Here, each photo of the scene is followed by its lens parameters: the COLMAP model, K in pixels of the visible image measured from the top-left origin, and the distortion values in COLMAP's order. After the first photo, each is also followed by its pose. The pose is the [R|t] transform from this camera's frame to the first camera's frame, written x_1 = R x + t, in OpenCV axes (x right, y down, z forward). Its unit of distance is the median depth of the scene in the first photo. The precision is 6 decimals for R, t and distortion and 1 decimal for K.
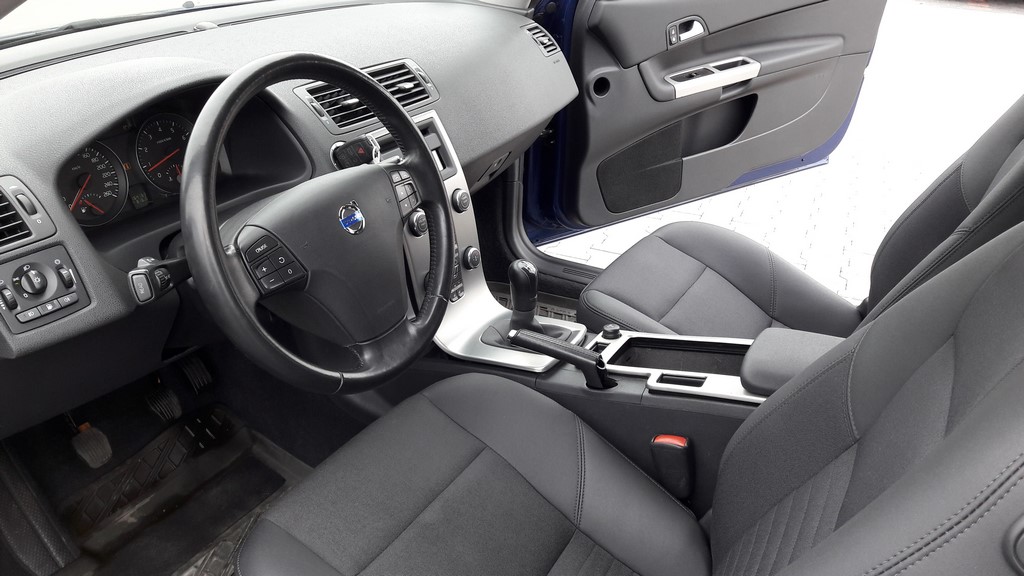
lens RADIAL K [[833.8, 0, 512.0], [0, 833.8, 288.0], [0, 0, 1]] dist [0.139367, -0.279147]
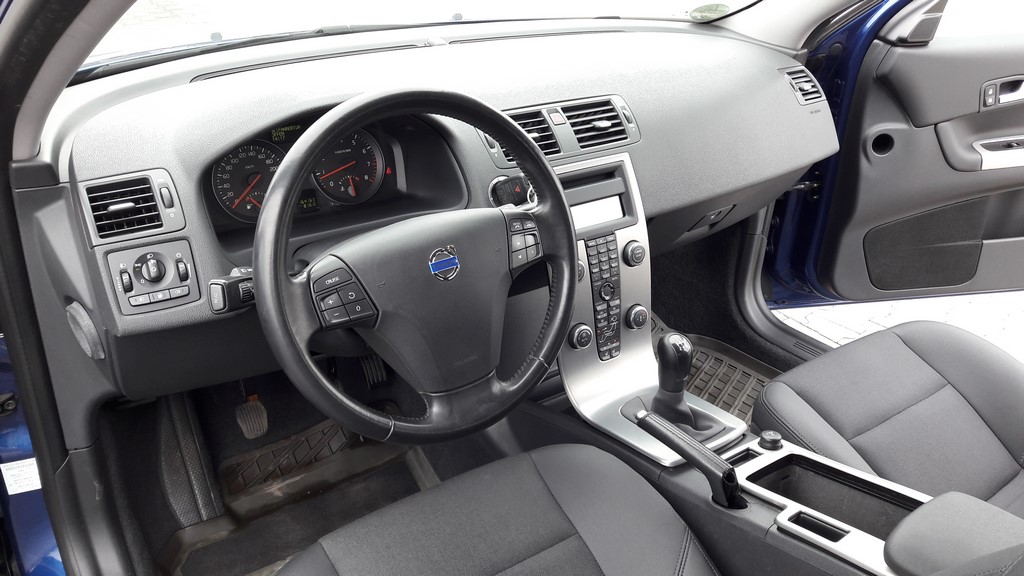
lens RADIAL K [[844.6, 0, 518.8], [0, 844.6, 274.1], [0, 0, 1]] dist [0.142137, -0.290372]
pose [[0.912387, 0.191411, -0.361816, 0.161977], [-0.200550, 0.979603, 0.012512, -0.068923], [0.356831, 0.061147, 0.932165, 0.092561]]
